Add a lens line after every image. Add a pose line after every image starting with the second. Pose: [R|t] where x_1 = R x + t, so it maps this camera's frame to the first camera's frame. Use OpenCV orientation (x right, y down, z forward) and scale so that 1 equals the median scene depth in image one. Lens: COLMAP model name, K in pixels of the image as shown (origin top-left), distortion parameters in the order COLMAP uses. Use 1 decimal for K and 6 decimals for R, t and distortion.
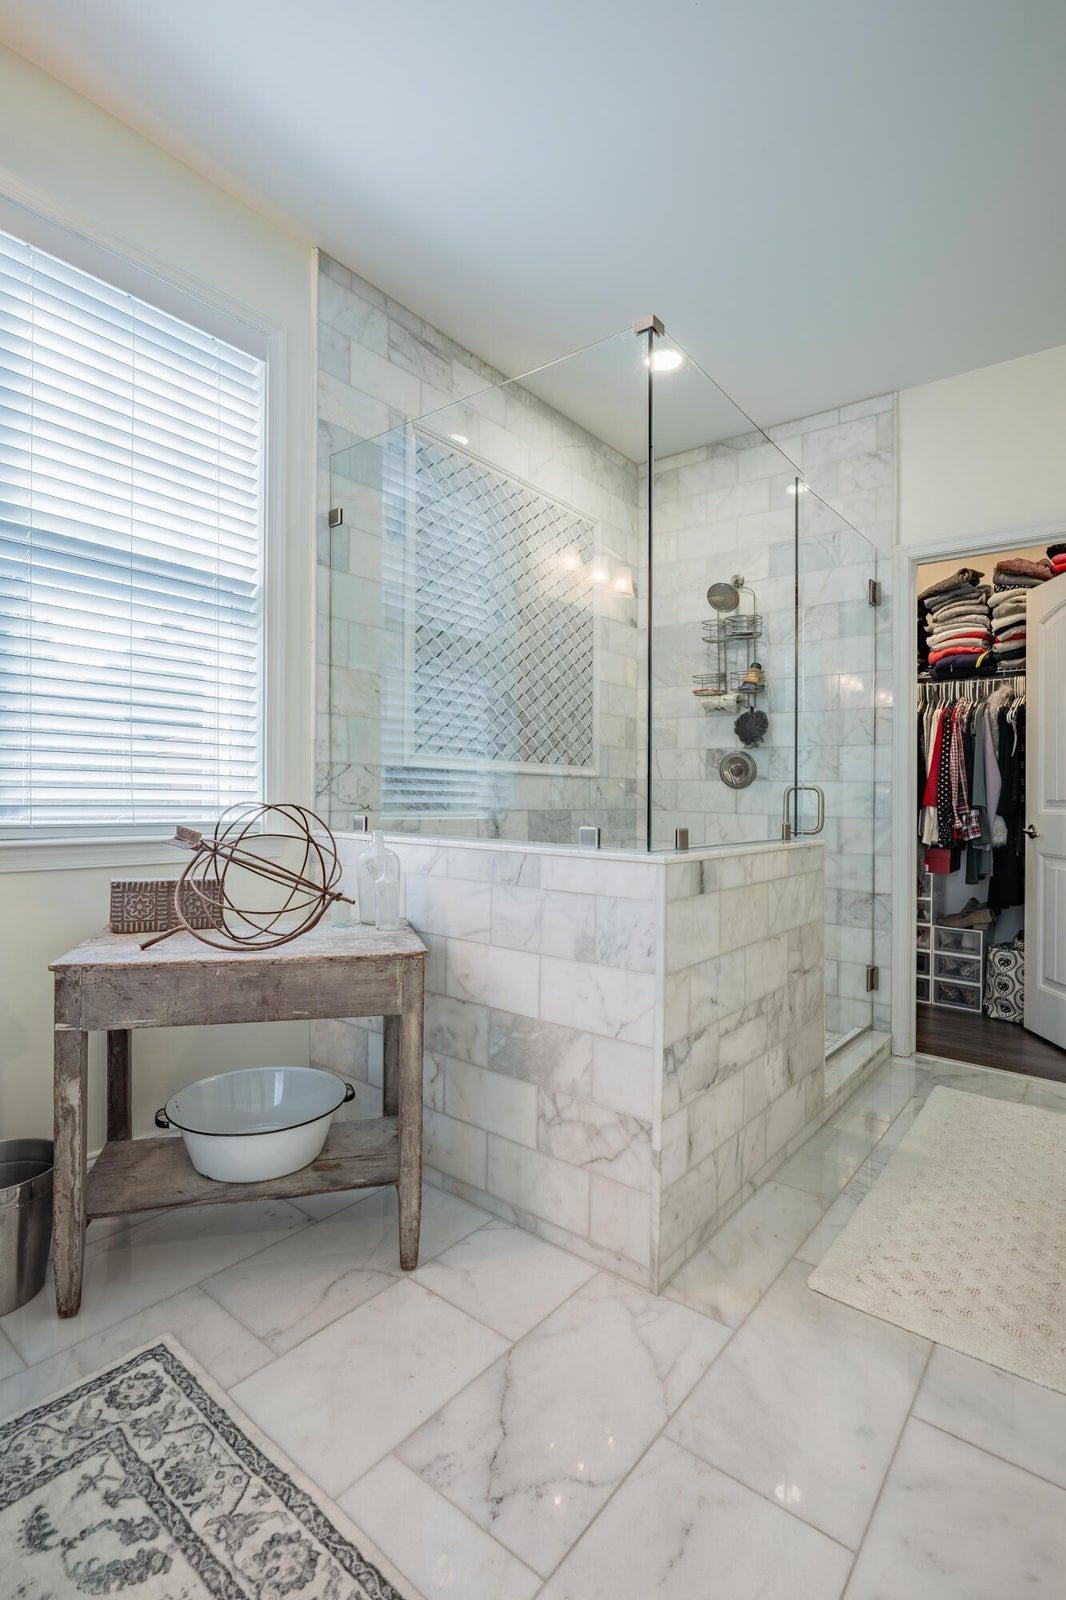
lens RADIAL K [[748.8, 0, 533.3], [0, 748.8, 788.1], [0, 0, 1]] dist [-0.007630, -0.002259]
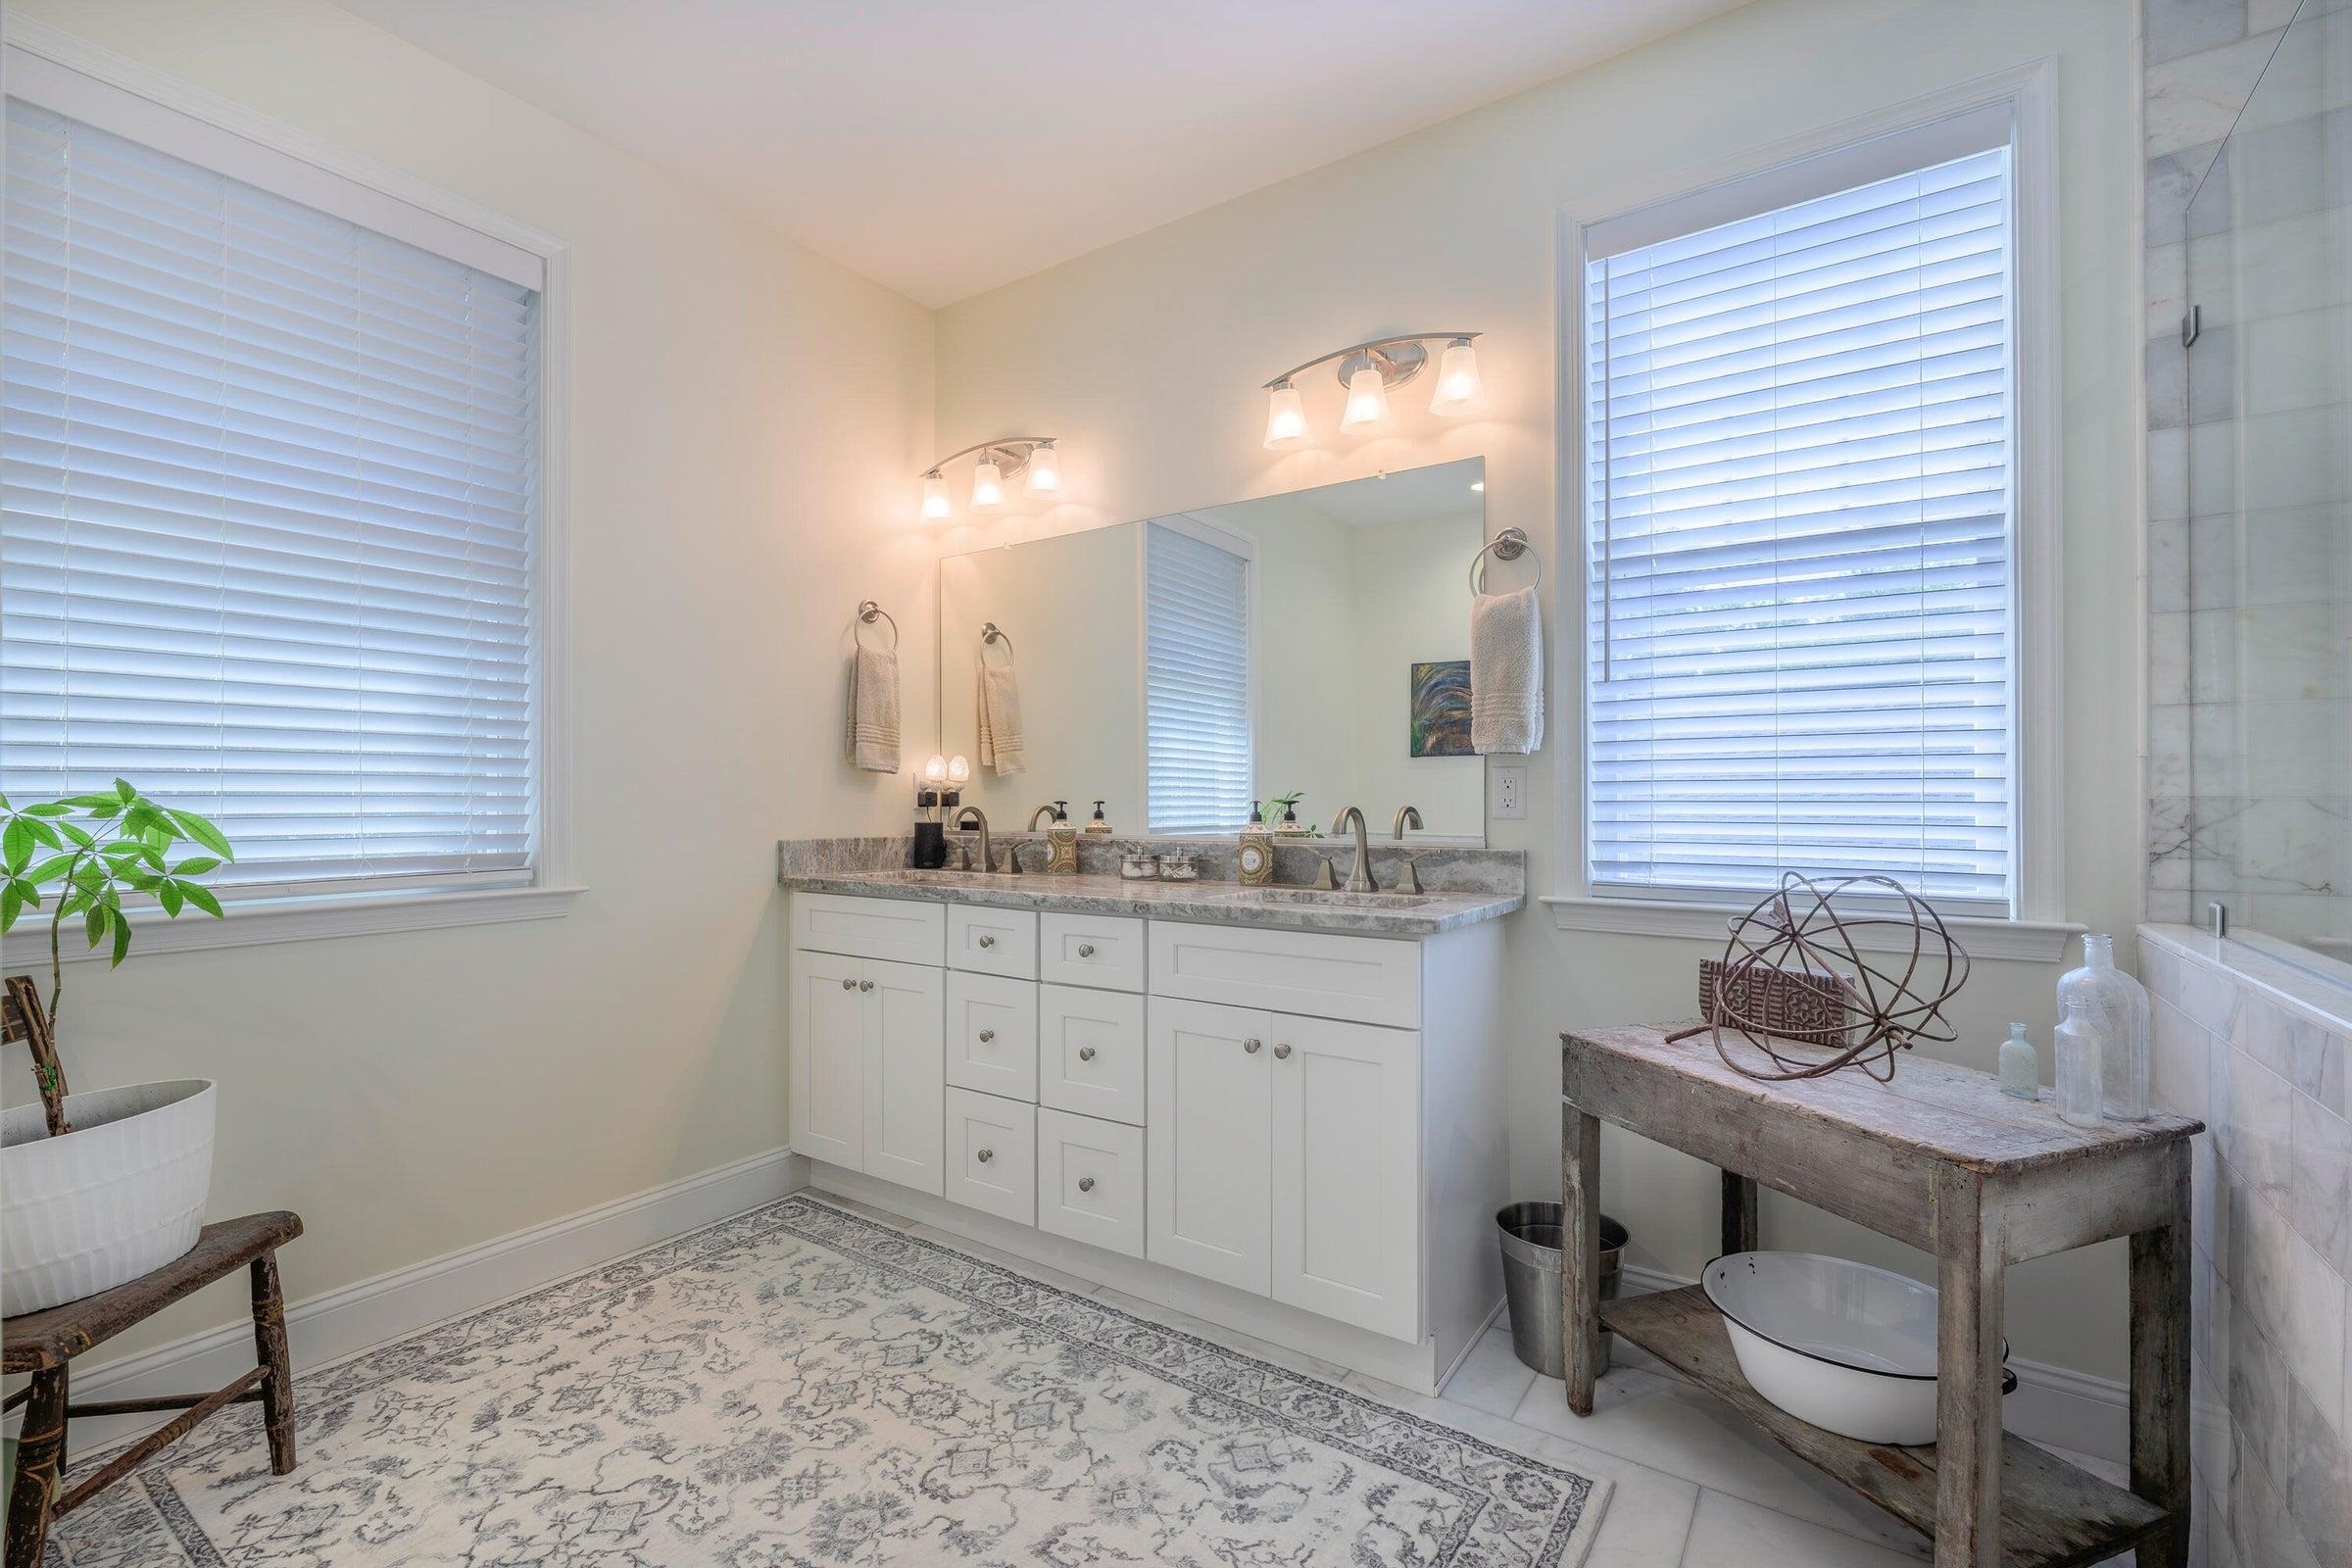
lens RADIAL K [[1017.6, 0, 1168.1], [0, 1017.6, 801.9], [0, 0, 1]] dist [0.000805, 0.000325]
pose [[0.081209, -0.012130, -0.996623, 0.745627], [0.018152, 0.999778, -0.010690, -0.070316], [0.996532, -0.017223, 0.081411, 0.440252]]
